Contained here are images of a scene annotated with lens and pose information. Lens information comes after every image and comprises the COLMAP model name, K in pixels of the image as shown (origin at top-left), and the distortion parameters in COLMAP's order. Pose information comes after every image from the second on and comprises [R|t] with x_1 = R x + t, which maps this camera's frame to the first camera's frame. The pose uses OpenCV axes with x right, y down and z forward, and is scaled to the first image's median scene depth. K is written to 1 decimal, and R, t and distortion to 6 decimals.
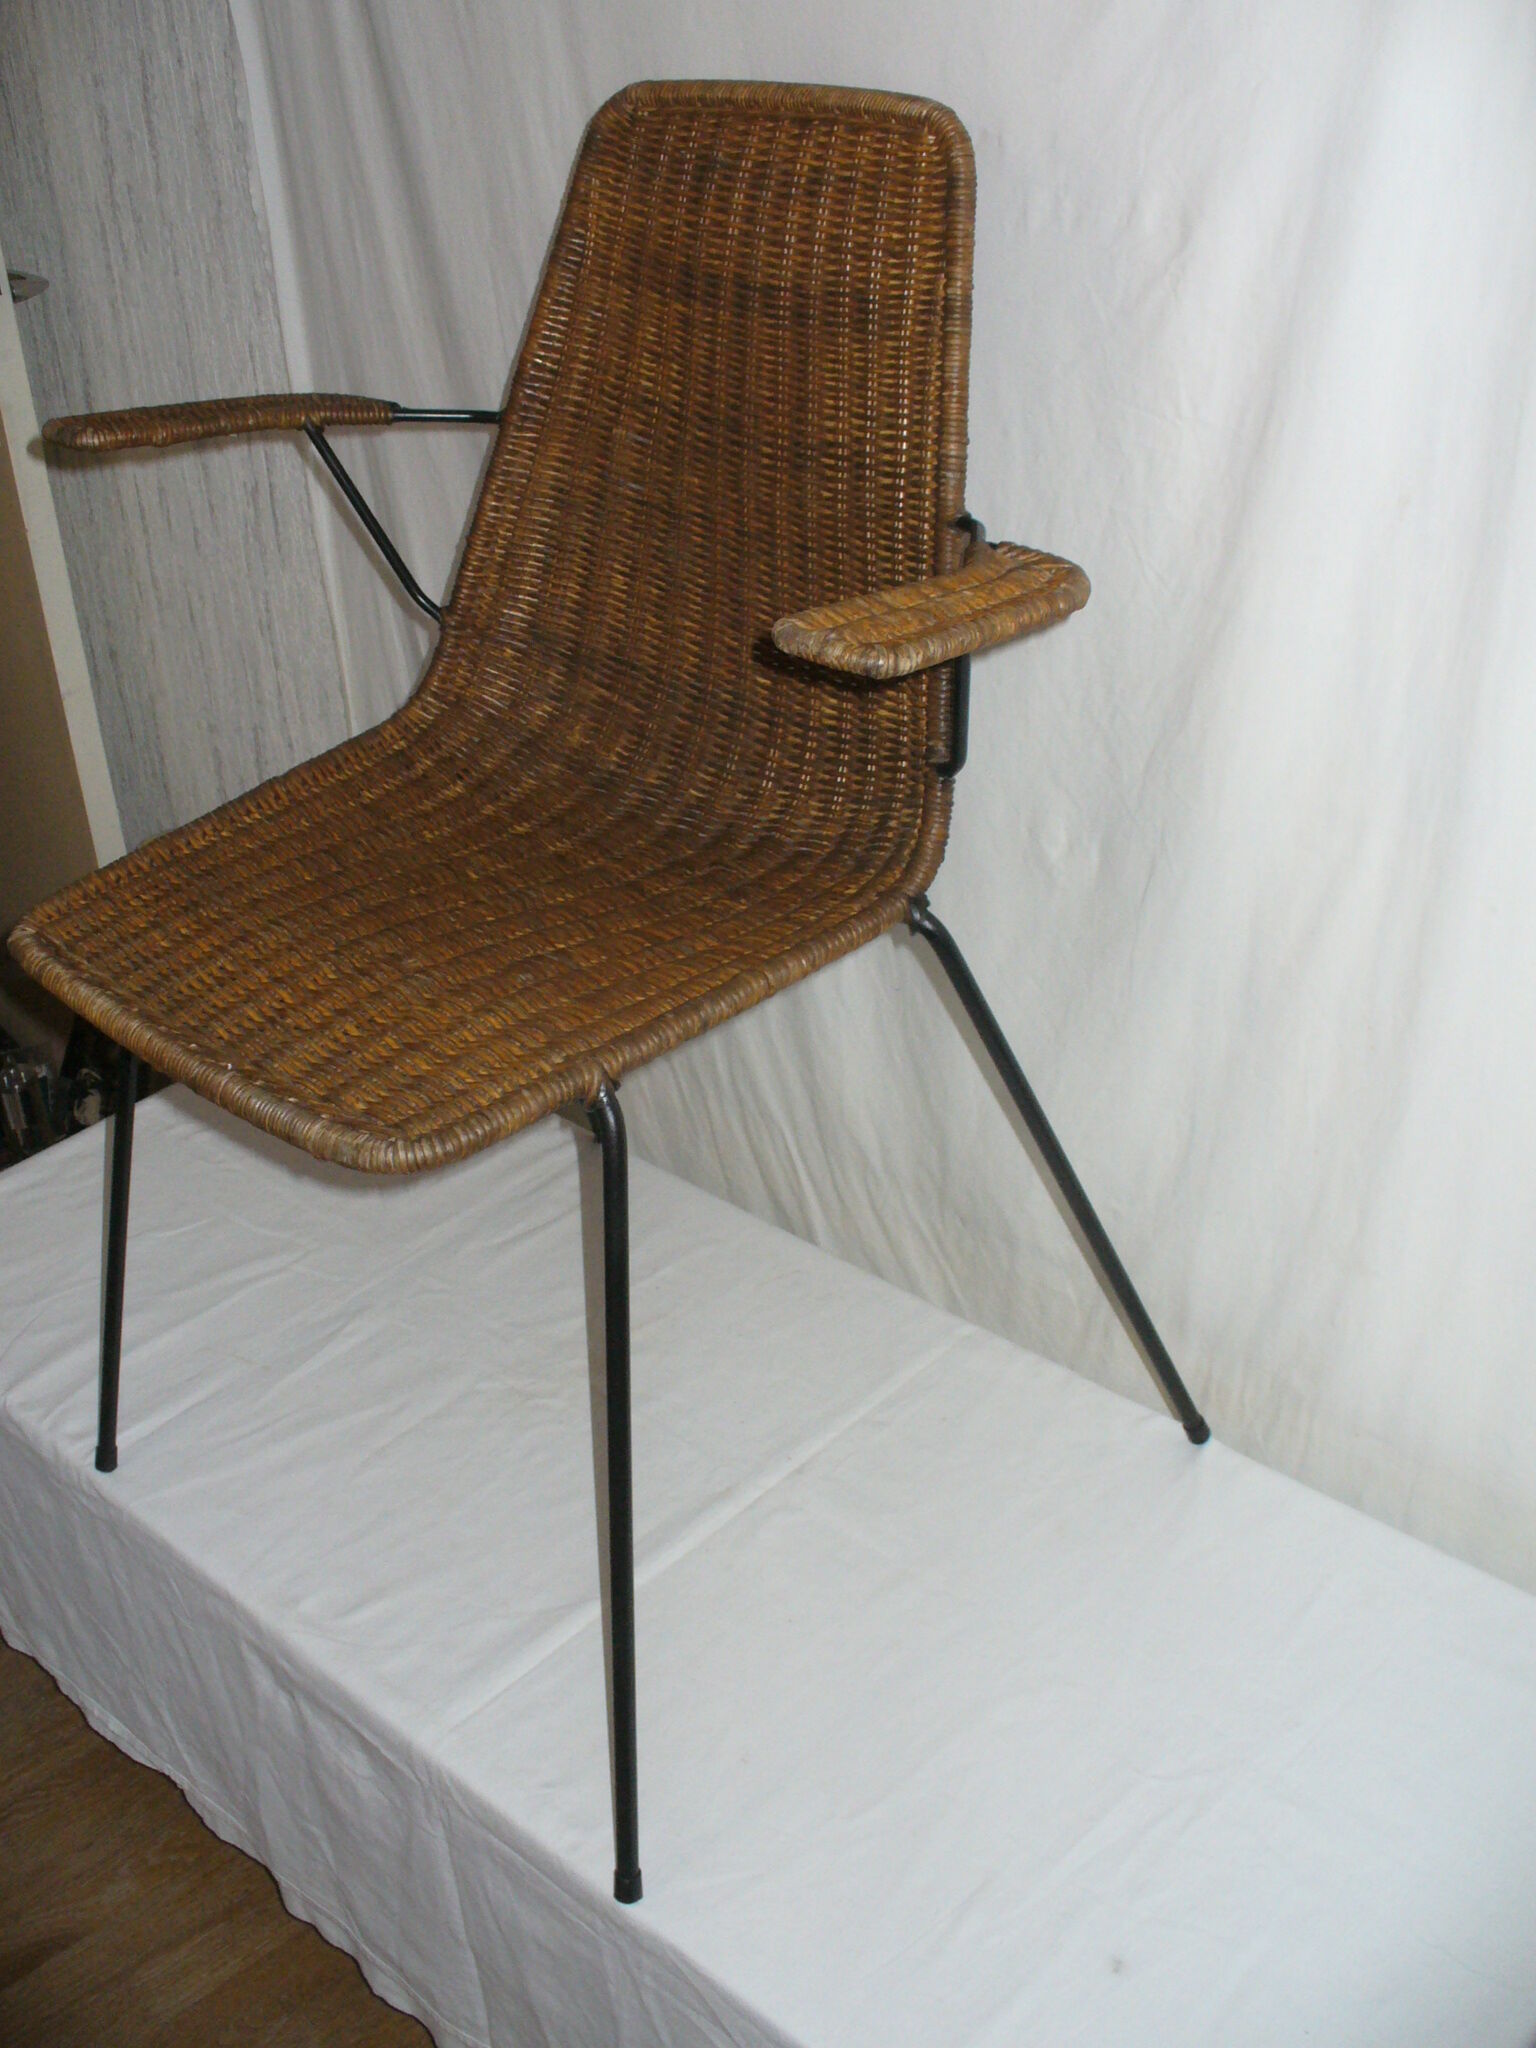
lens RADIAL K [[2241.7, 0, 768.0], [0, 2241.7, 1024.0], [0, 0, 1]] dist [-0.098563, -0.017371]
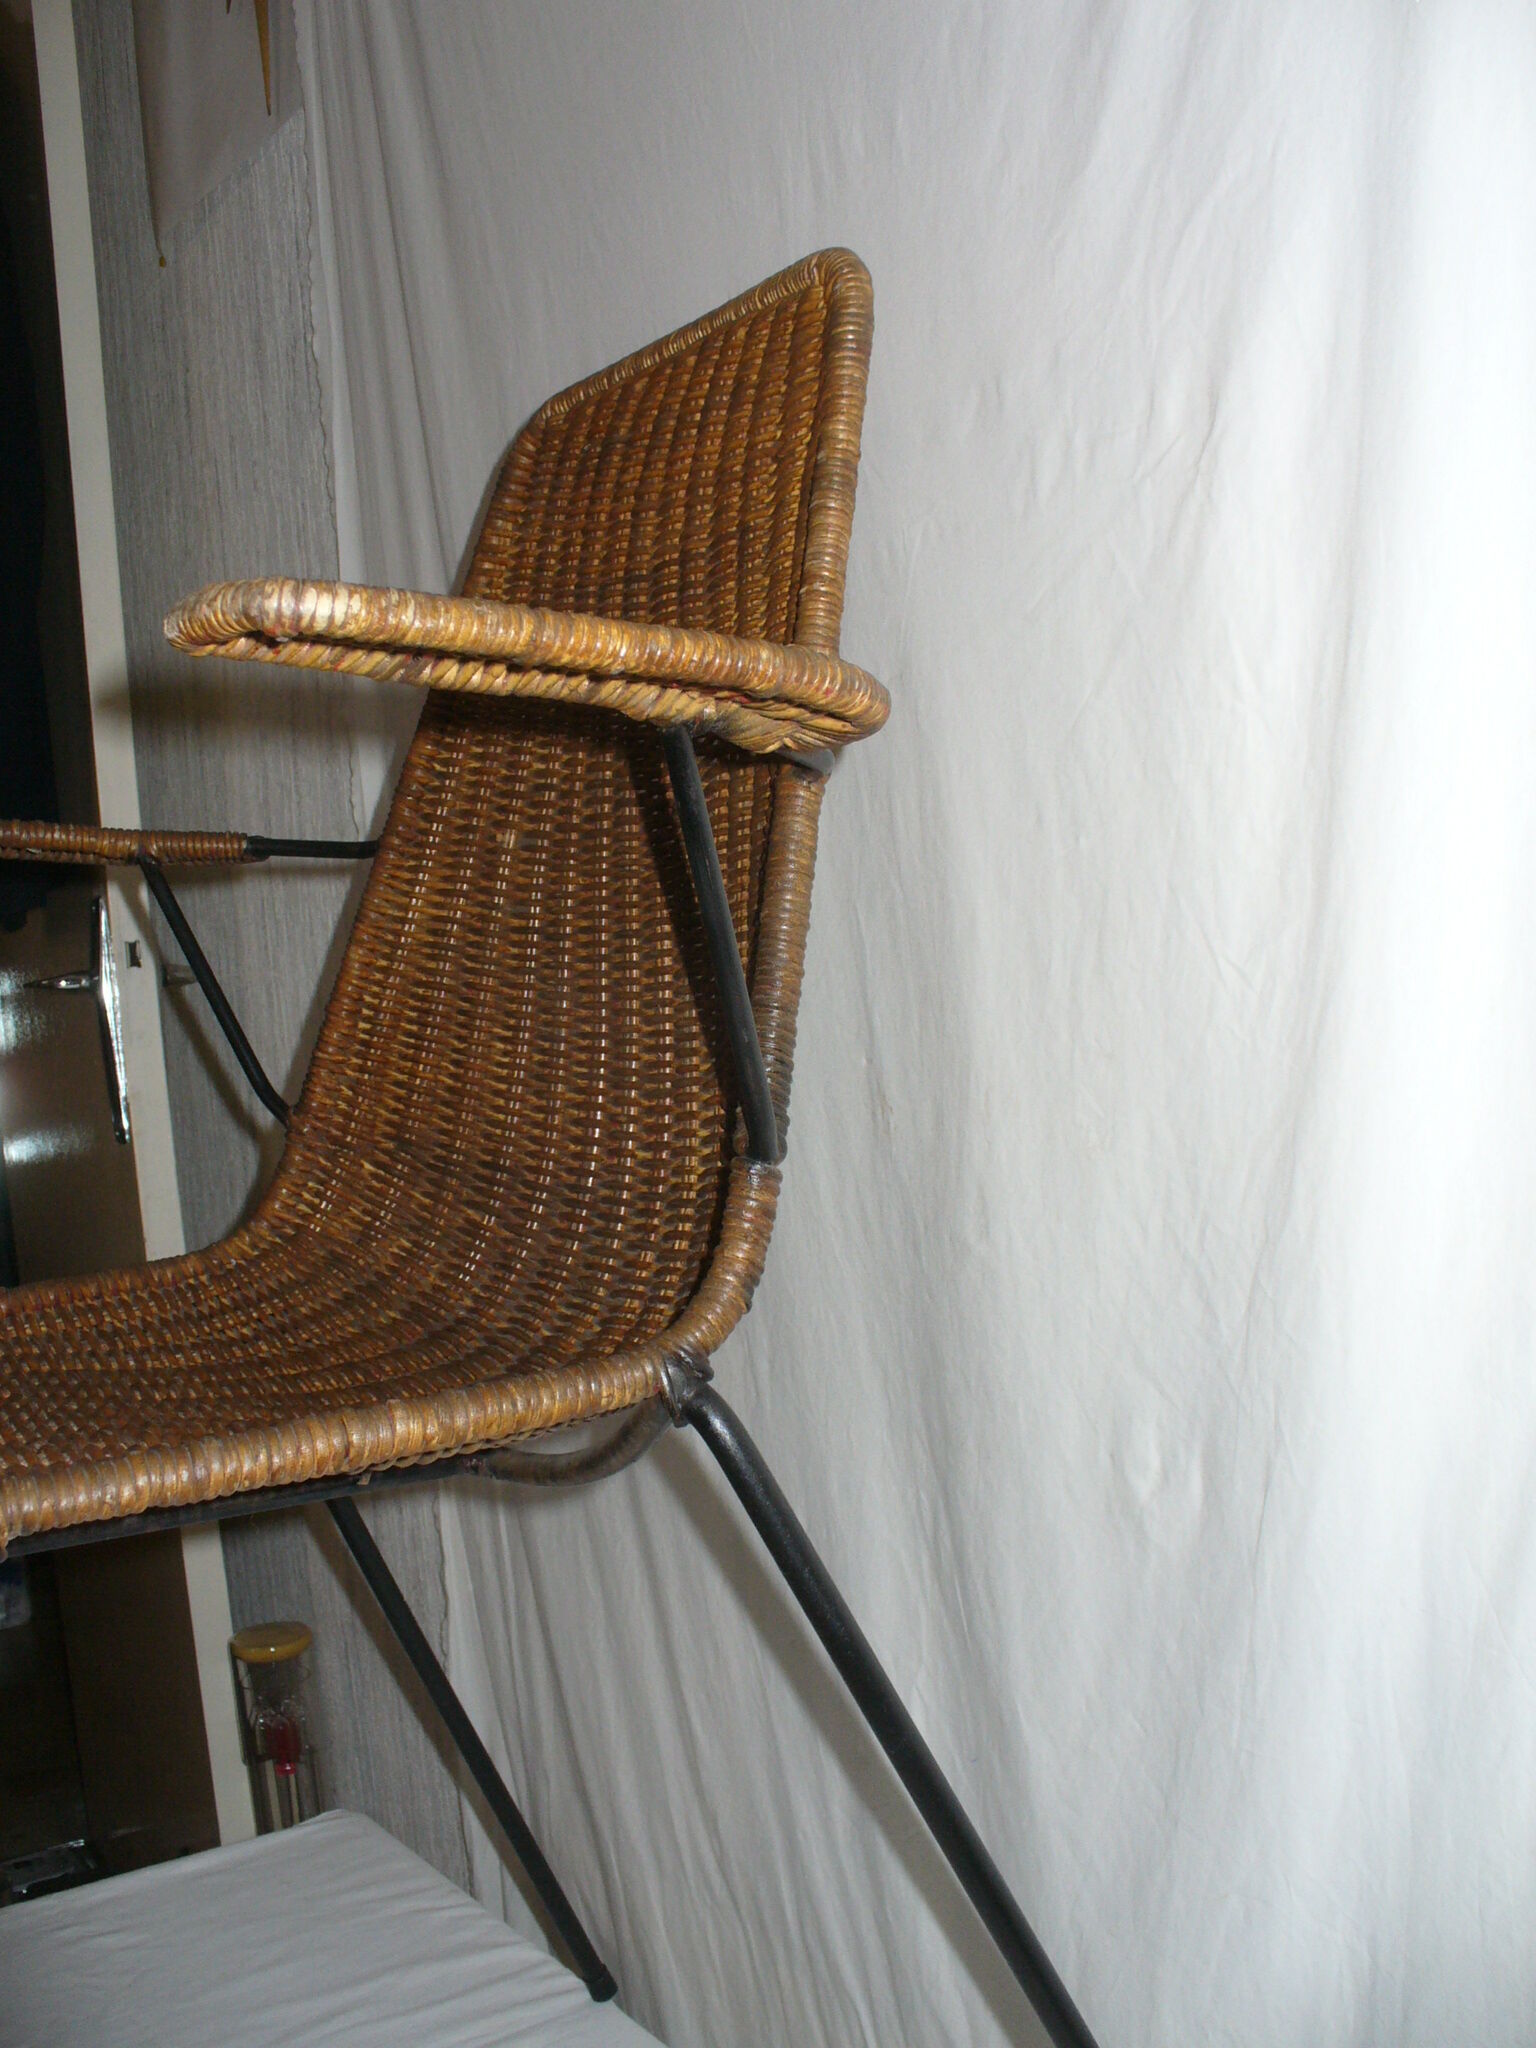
lens RADIAL K [[2319.8, 0, 737.7], [0, 2319.8, 1024.2], [0, 0, 1]] dist [-0.169512, 0.009581]
pose [[0.972145, 0.001188, -0.234377, 0.174059], [-0.101054, 0.904391, -0.414566, 0.085950], [0.211476, 0.426703, 0.879319, 0.374609]]
